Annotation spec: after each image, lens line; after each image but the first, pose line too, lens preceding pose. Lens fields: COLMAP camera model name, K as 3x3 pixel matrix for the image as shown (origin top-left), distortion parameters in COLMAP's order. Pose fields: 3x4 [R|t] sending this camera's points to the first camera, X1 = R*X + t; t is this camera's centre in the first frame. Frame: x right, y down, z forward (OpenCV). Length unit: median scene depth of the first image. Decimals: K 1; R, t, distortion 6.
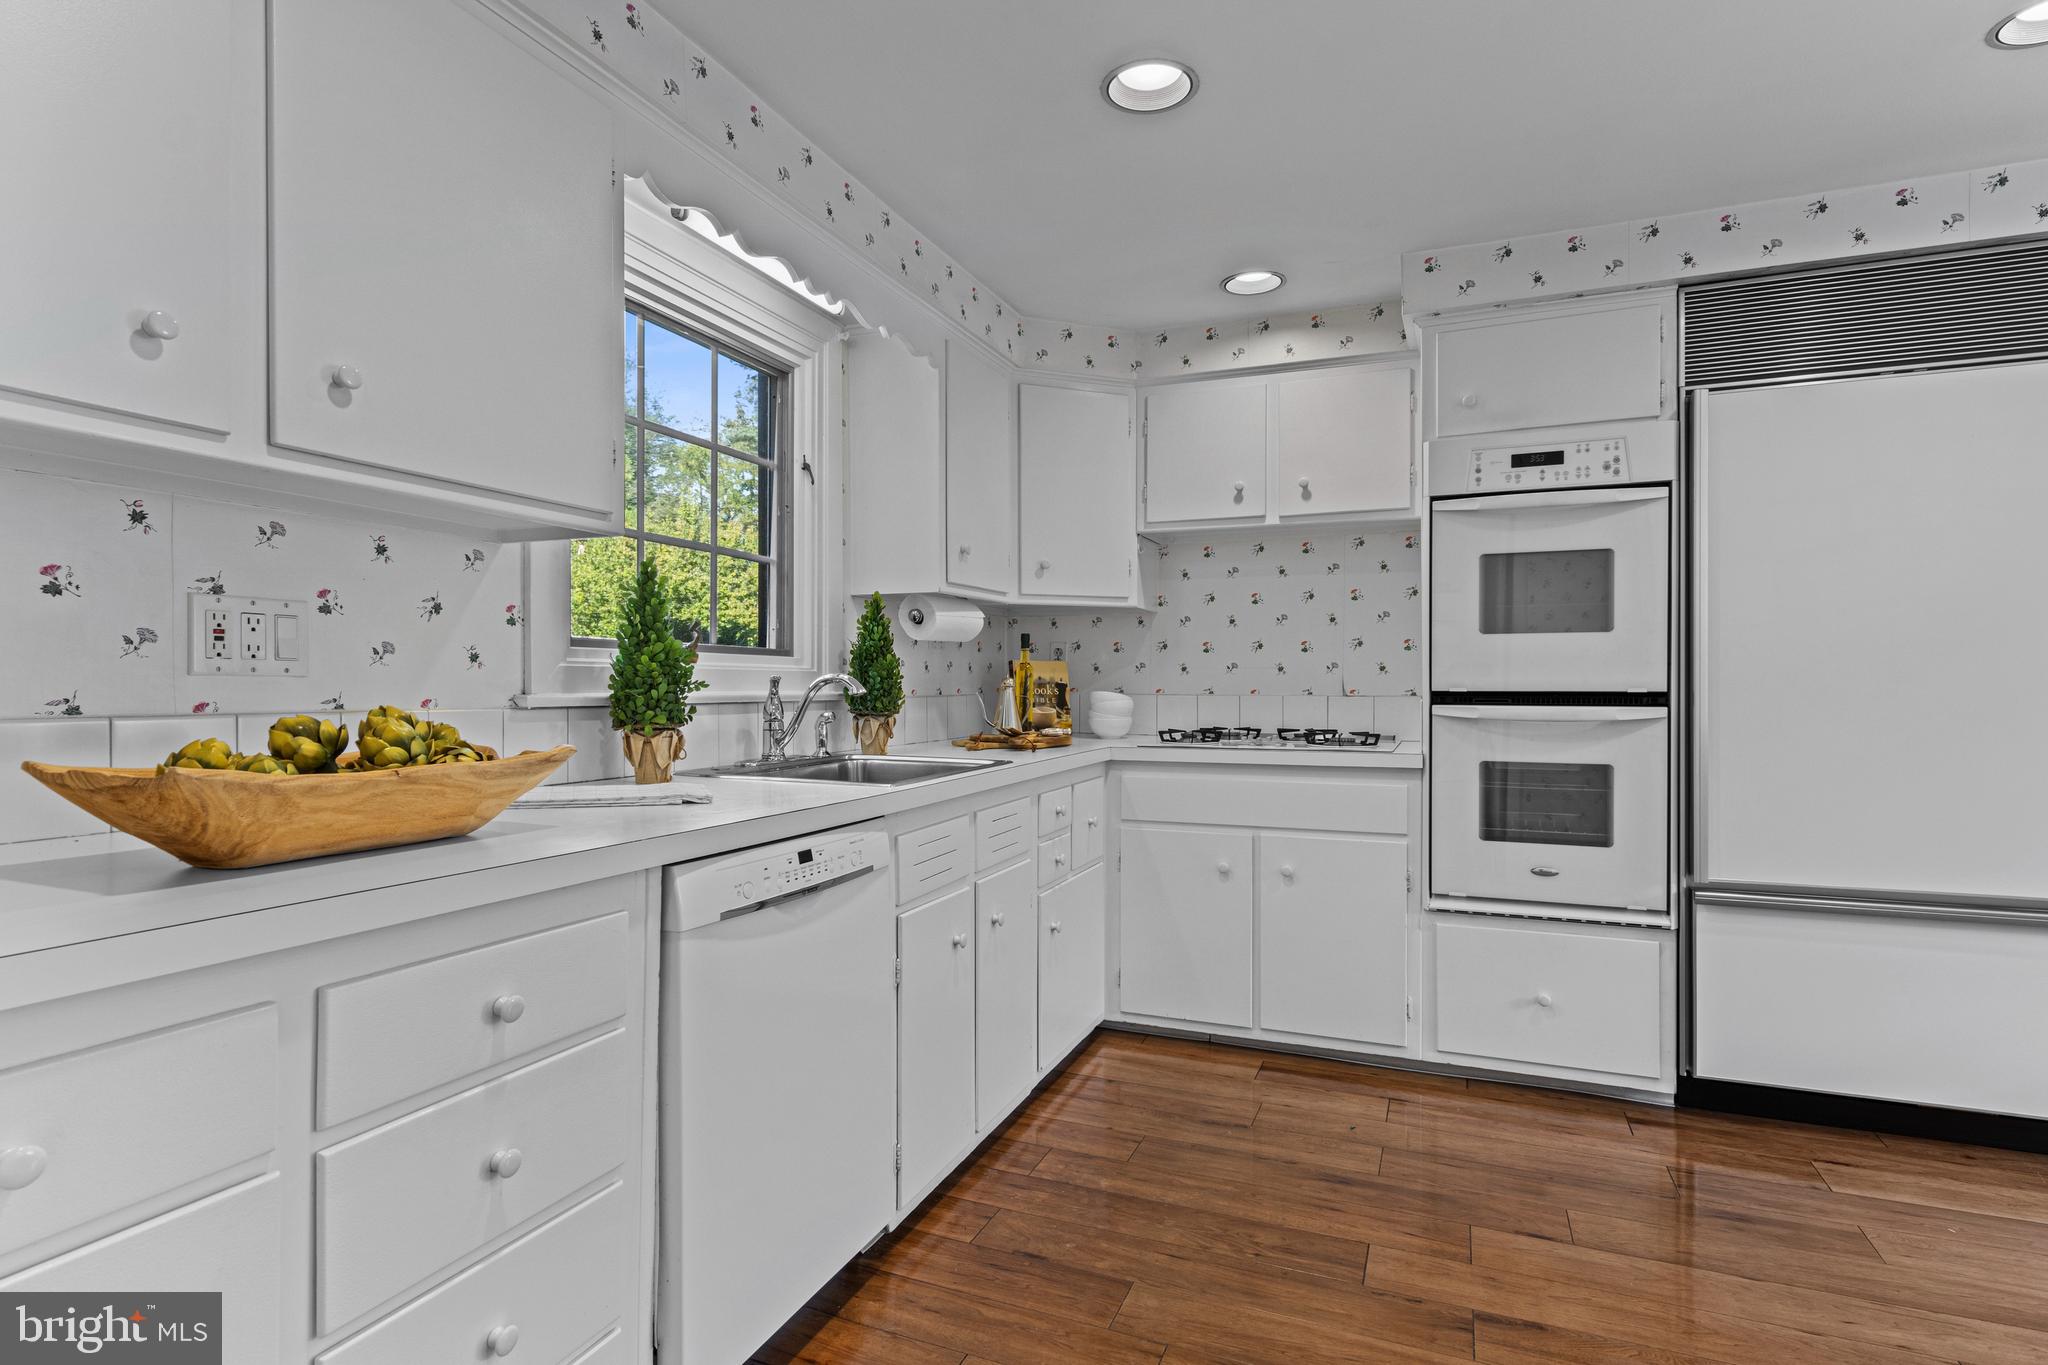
lens RADIAL K [[1047.2, 0, 1027.9], [0, 1047.2, 690.5], [0, 0, 1]] dist [0.012842, -0.004154]
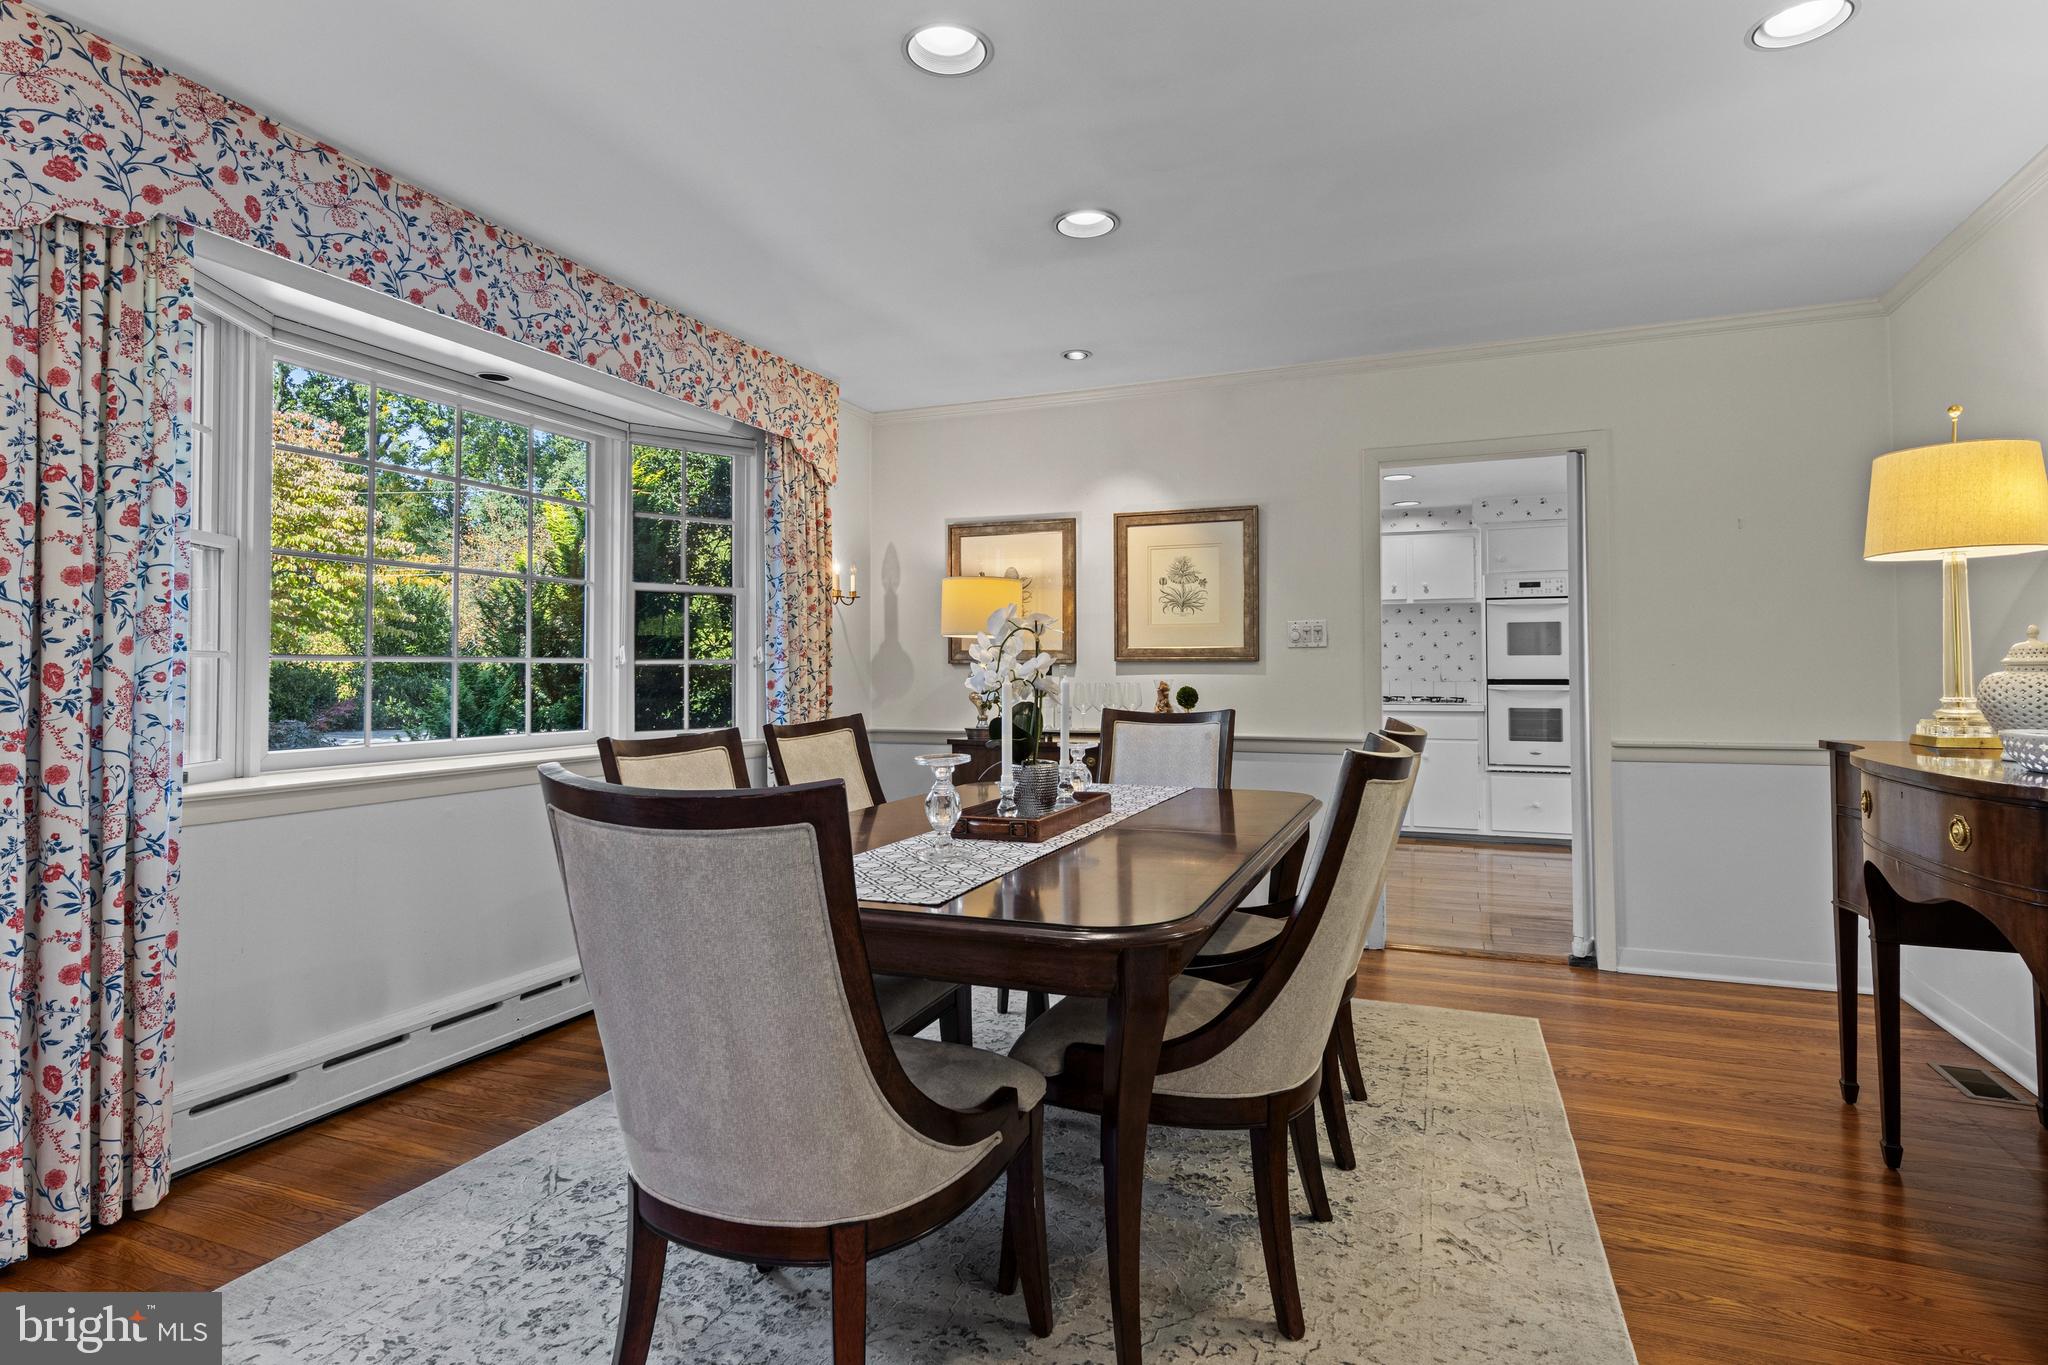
lens RADIAL K [[1047.2, 0, 1027.2], [0, 1047.2, 643.6], [0, 0, 1]] dist [0.012842, -0.004154]
pose [[0.999999, -0.001288, 0.000028, -0.767260], [0.001289, 0.999486, -0.032041, -0.005671], [0.000013, 0.032041, 0.999487, -1.610303]]
